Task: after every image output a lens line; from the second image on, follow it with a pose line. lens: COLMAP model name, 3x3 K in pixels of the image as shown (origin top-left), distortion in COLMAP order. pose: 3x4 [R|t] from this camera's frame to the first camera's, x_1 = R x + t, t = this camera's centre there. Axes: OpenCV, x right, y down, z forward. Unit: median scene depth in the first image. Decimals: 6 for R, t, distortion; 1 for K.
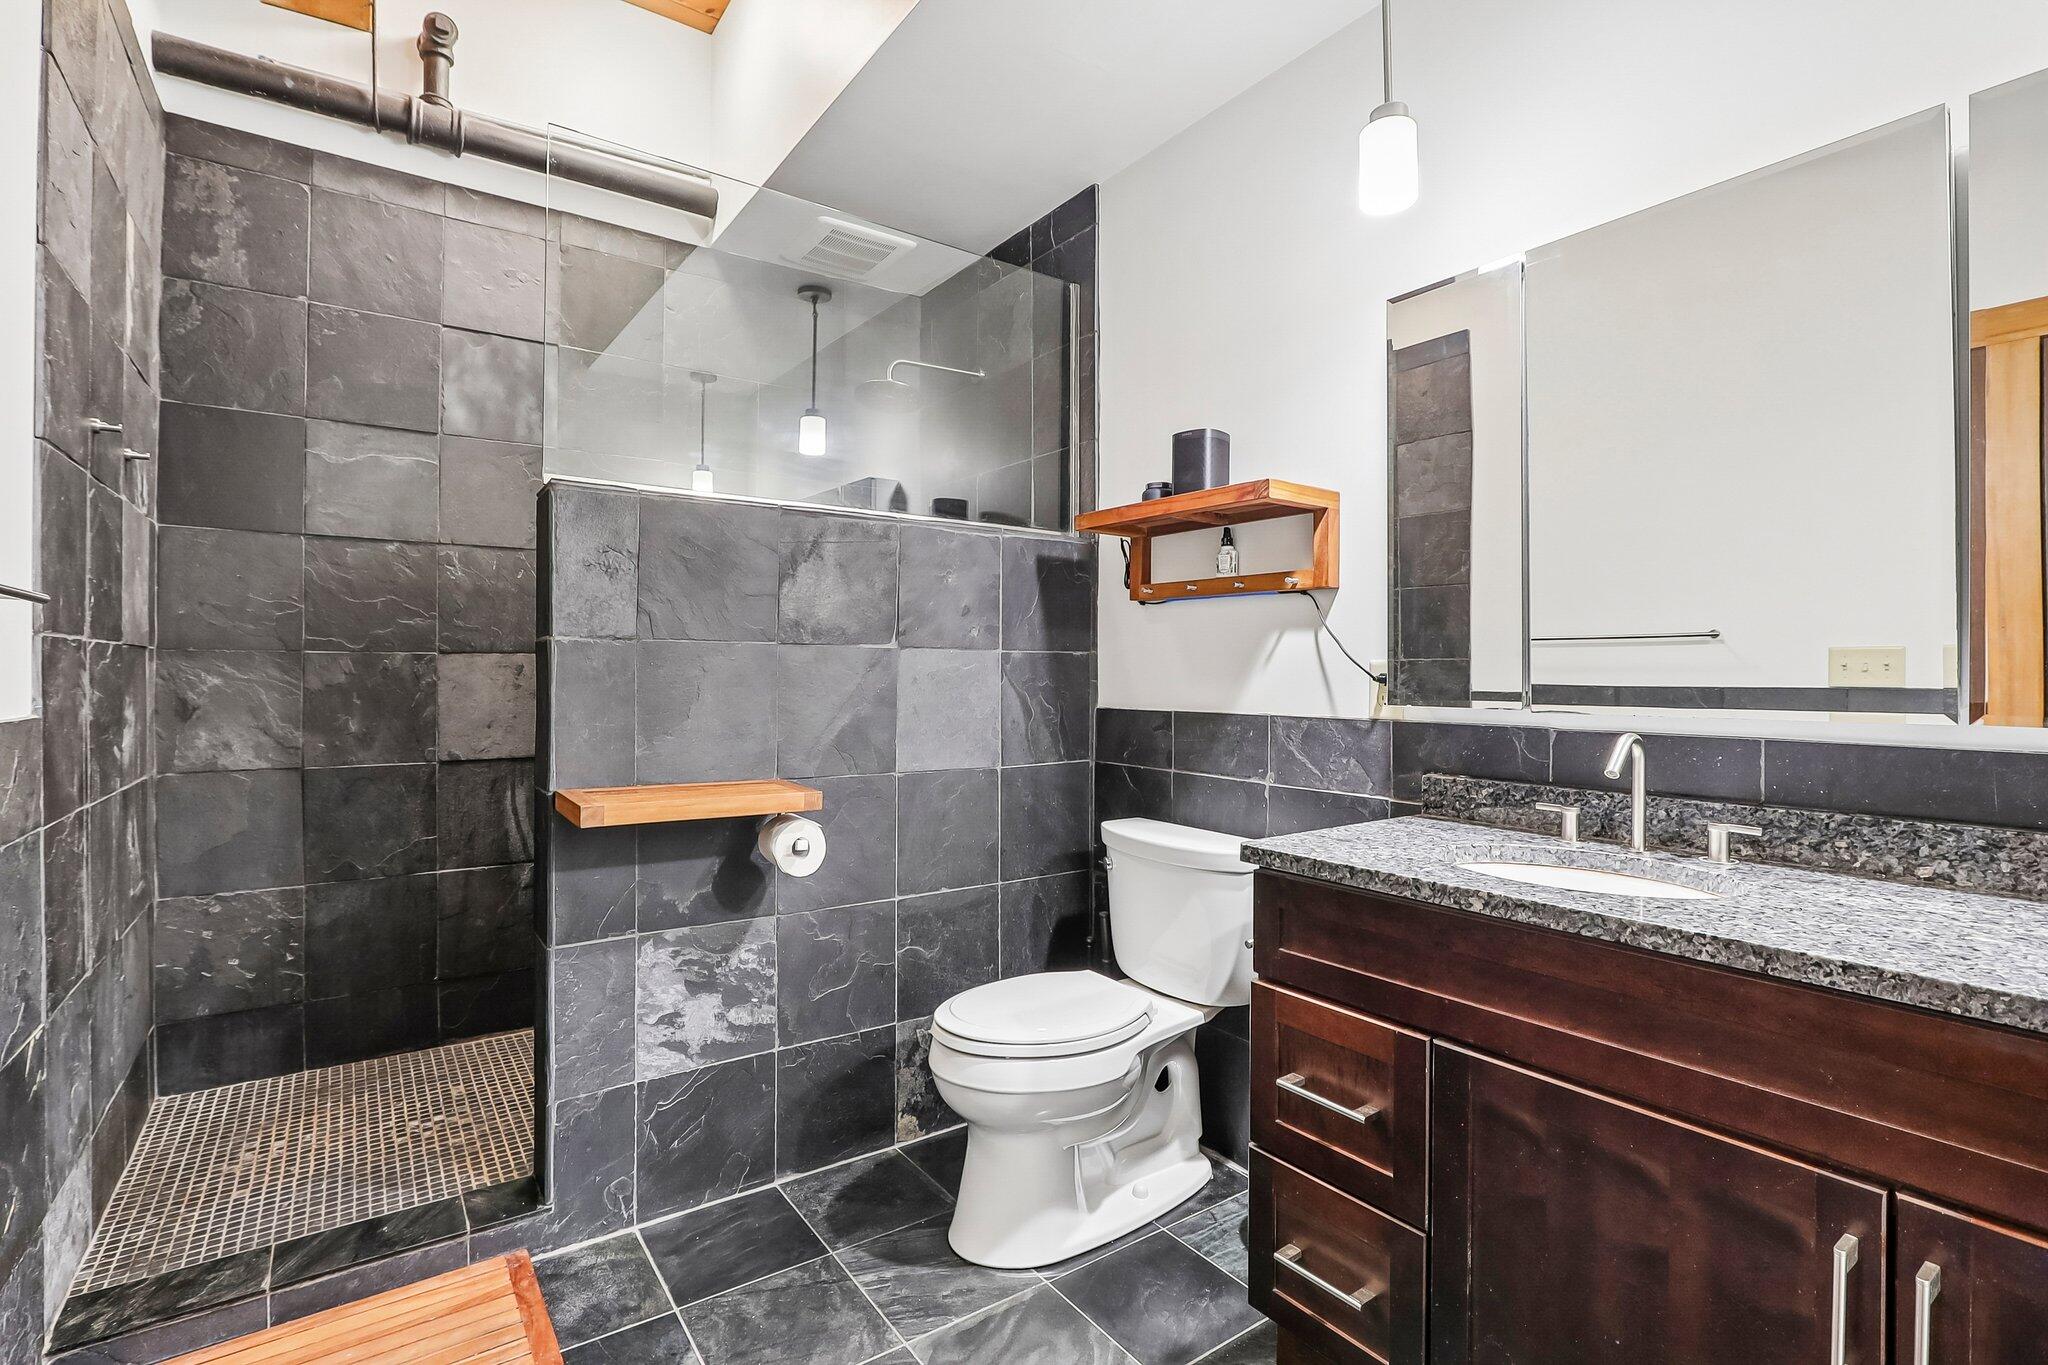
lens RADIAL K [[941.5, 0, 1001.3], [0, 941.5, 666.0], [0, 0, 1]] dist [-0.023589, 0.005924]
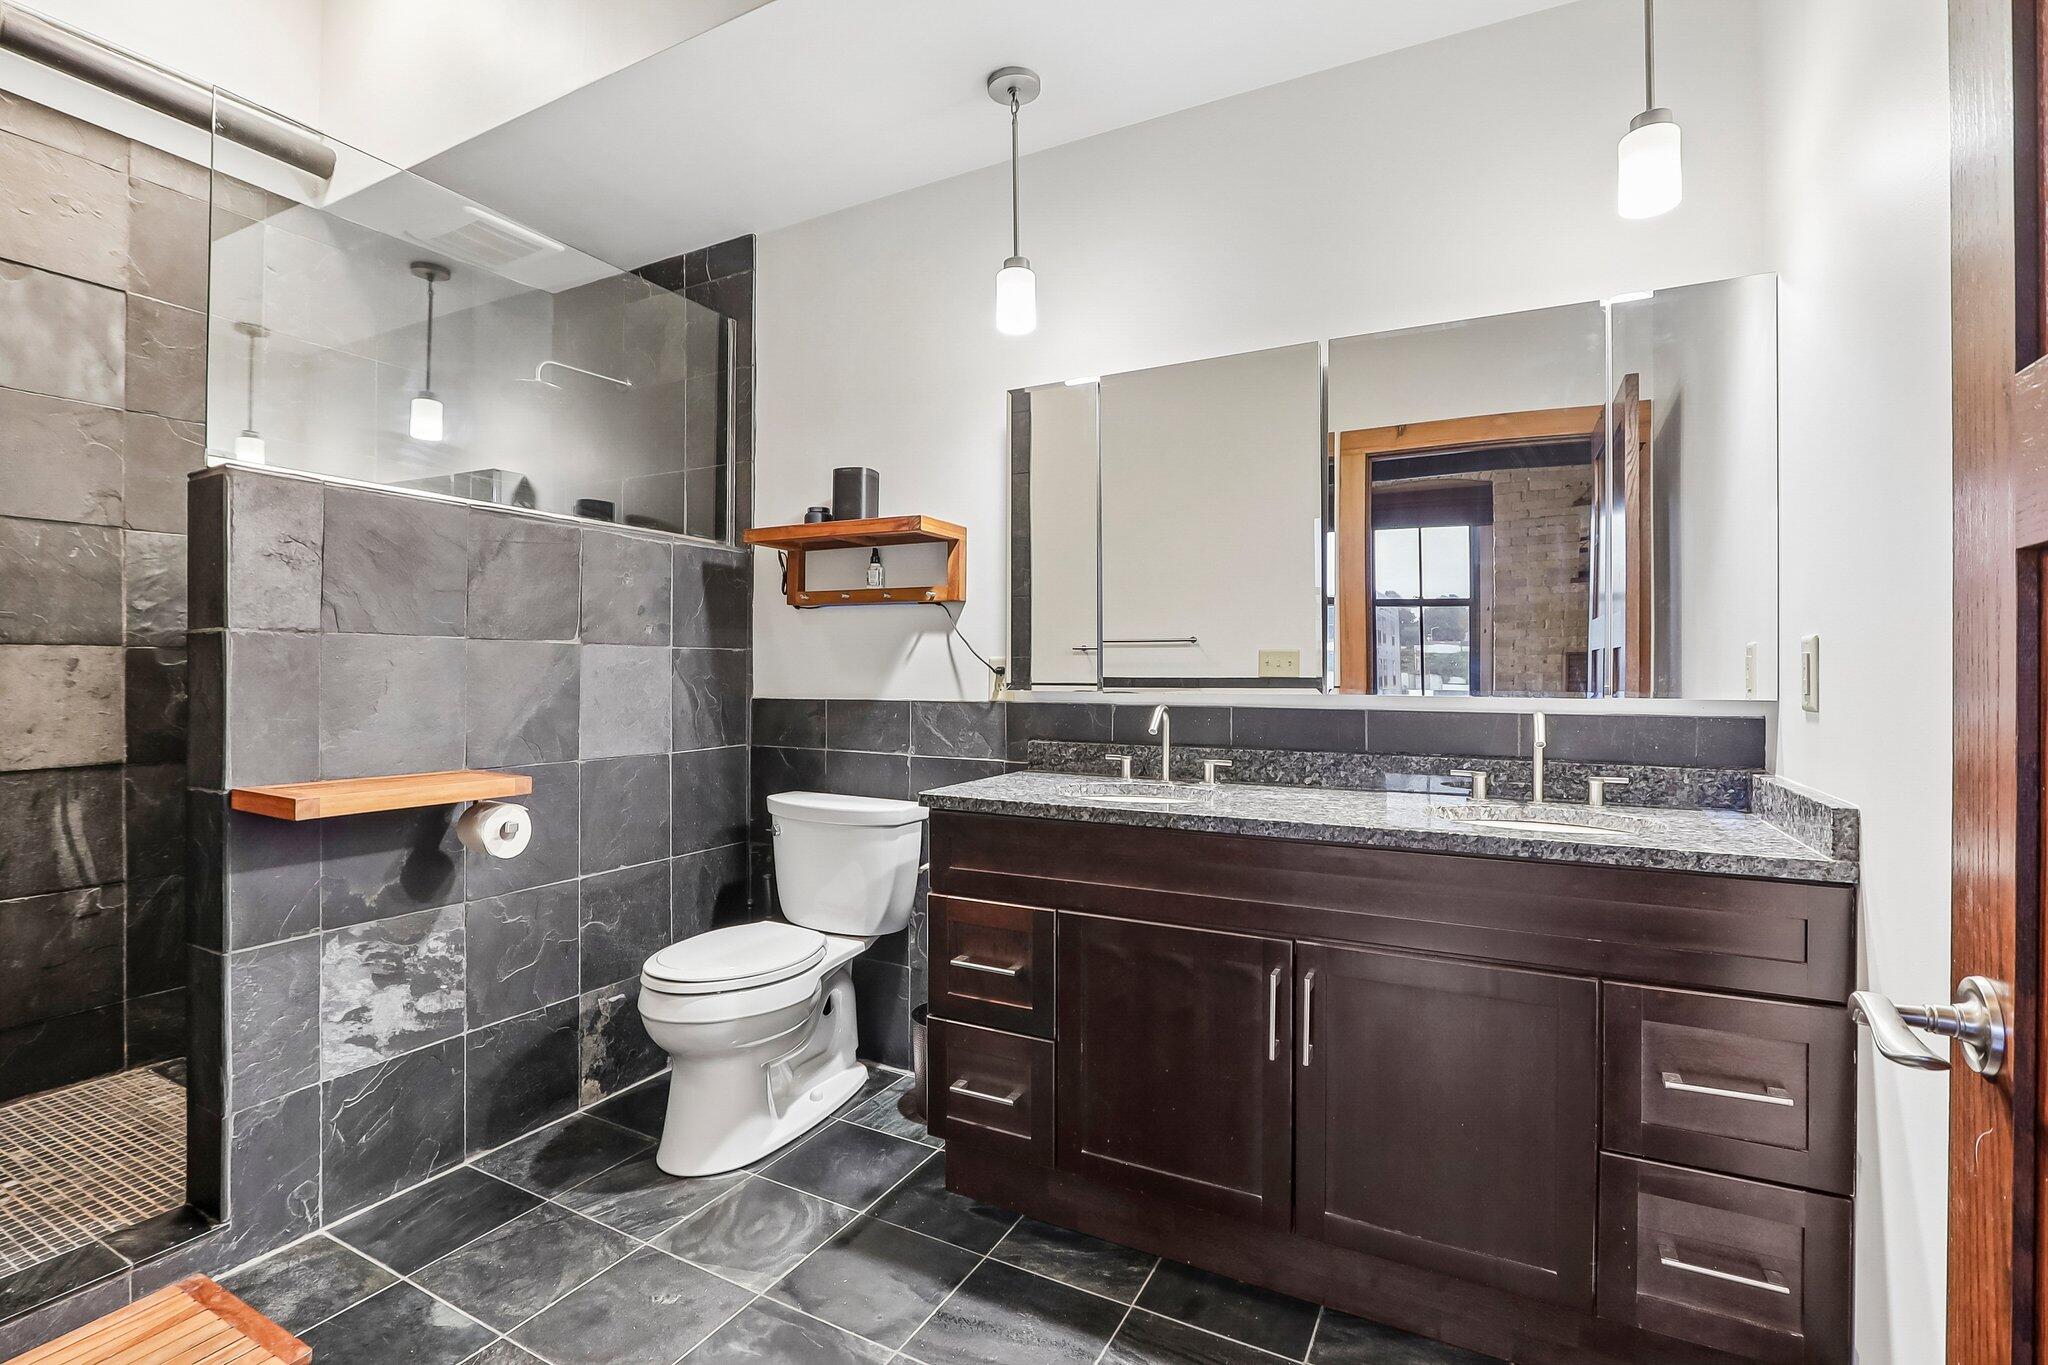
lens RADIAL K [[941.5, 0, 1001.3], [0, 941.5, 666.0], [0, 0, 1]] dist [-0.023589, 0.005924]
pose [[0.893061, 0.000348, 0.449935, -0.182762], [-0.001255, 0.999998, 0.001716, 0.004089], [-0.449934, -0.002097, 0.893059, -0.186561]]
